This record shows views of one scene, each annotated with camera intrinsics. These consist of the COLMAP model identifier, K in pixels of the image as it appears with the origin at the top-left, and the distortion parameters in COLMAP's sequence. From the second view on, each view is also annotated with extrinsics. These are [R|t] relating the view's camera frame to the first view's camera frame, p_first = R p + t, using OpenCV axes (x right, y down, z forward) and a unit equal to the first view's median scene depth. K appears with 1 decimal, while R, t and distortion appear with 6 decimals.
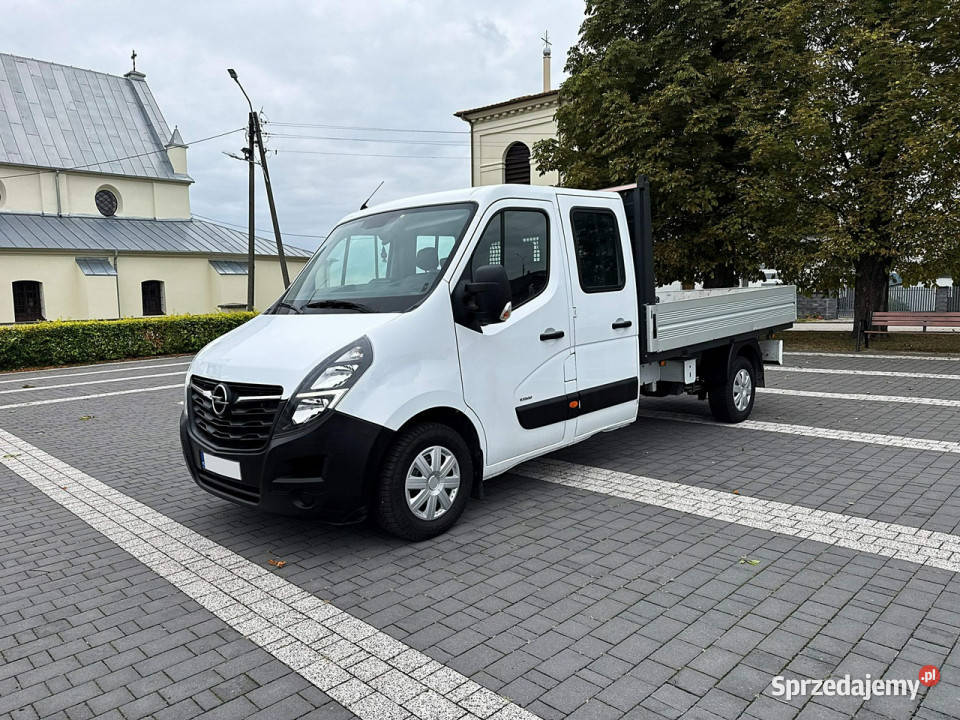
lens RADIAL K [[678.8, 0, 477.1], [0, 678.8, 363.0], [0, 0, 1]] dist [0.055927, -0.075224]
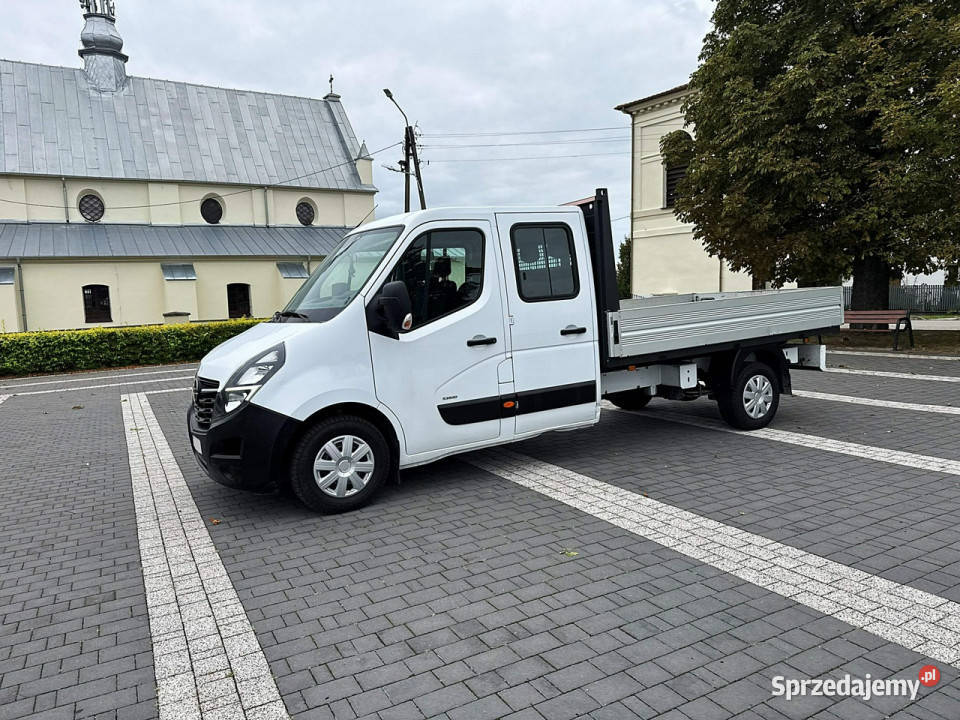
lens RADIAL K [[678.8, 0, 475.0], [0, 678.8, 360.9], [0, 0, 1]] dist [0.064150, -0.084174]
pose [[0.959216, 0.018504, -0.282069, 0.349415], [-0.017044, 0.999826, 0.007630, -0.014766], [0.282161, -0.002511, 0.959364, -0.056201]]
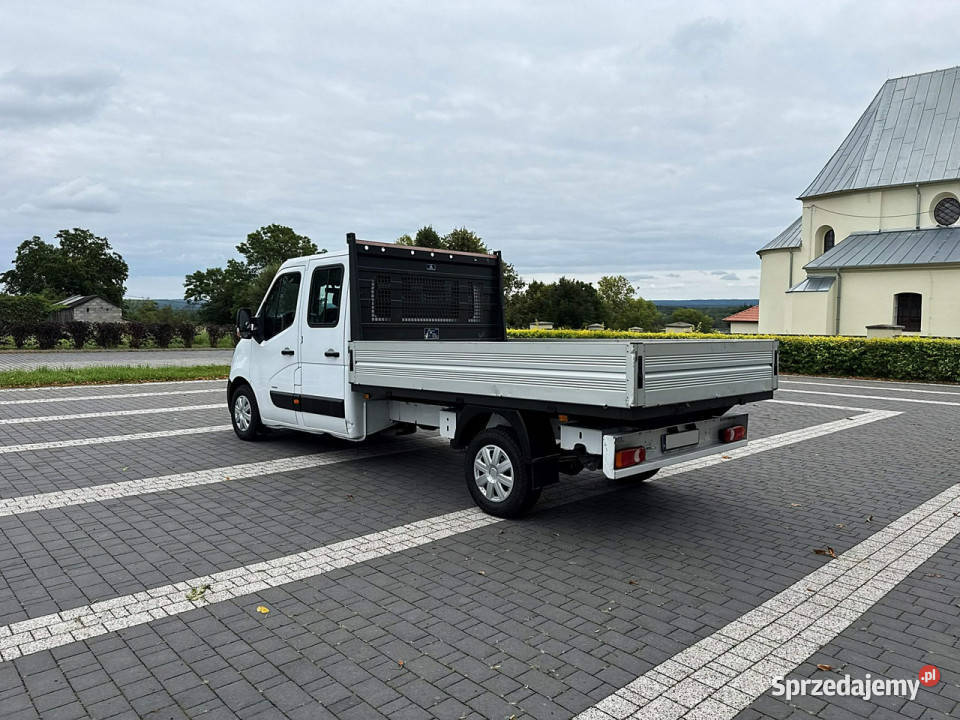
lens RADIAL K [[678.8, 0, 477.1], [0, 678.8, 363.0], [0, 0, 1]] dist [0.055927, -0.075224]
pose [[-0.036706, 0.101277, -0.994181, 1.395571], [-0.107707, 0.988655, 0.104691, -0.192868], [0.993505, 0.110923, -0.025382, 1.247280]]
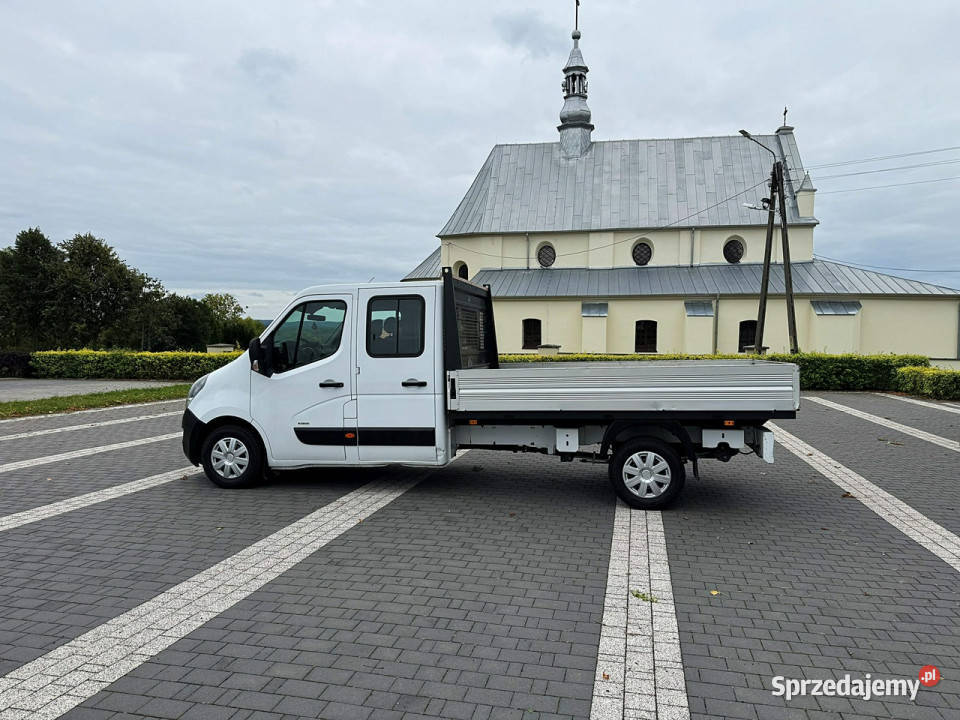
lens RADIAL K [[677.3, 0, 481.5], [0, 677.3, 357.6], [0, 0, 1]] dist [0.072923, -0.107493]
pose [[0.533388, 0.059479, -0.843777, 1.290870], [-0.107127, 0.994243, 0.002366, -0.117057], [0.839060, 0.089129, 0.536689, 0.403648]]
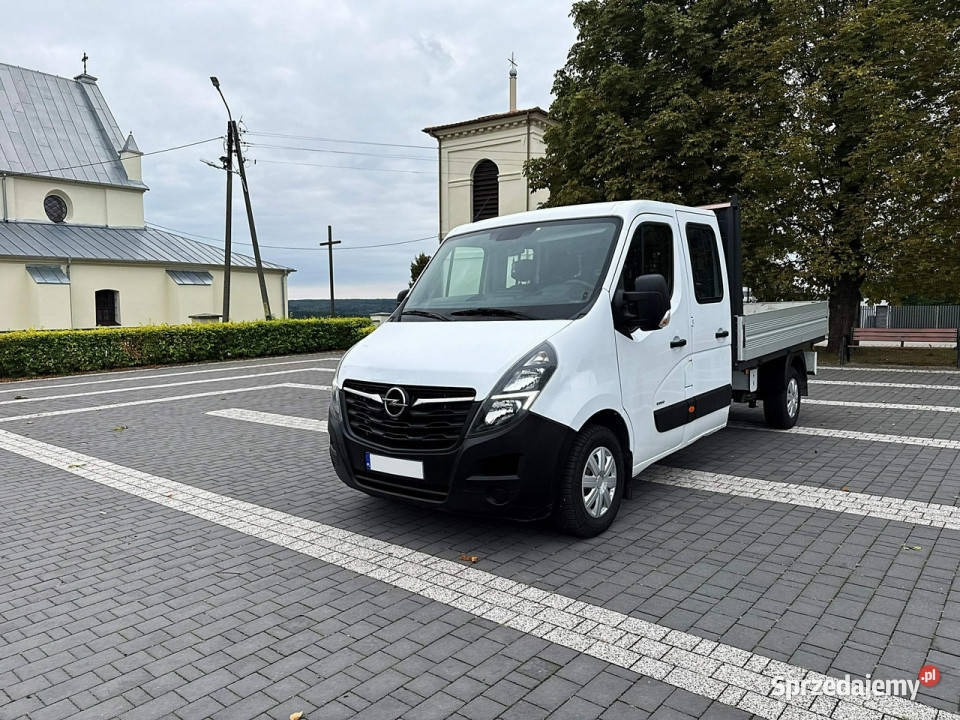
lens RADIAL K [[678.8, 0, 477.1], [0, 678.8, 363.0], [0, 0, 1]] dist [0.055927, -0.075224]
pose [[0.995938, 0.004512, 0.089926, -0.250211], [-0.002547, 0.999756, -0.021954, 0.011970], [-0.090003, 0.021636, 0.995706, -0.024491]]
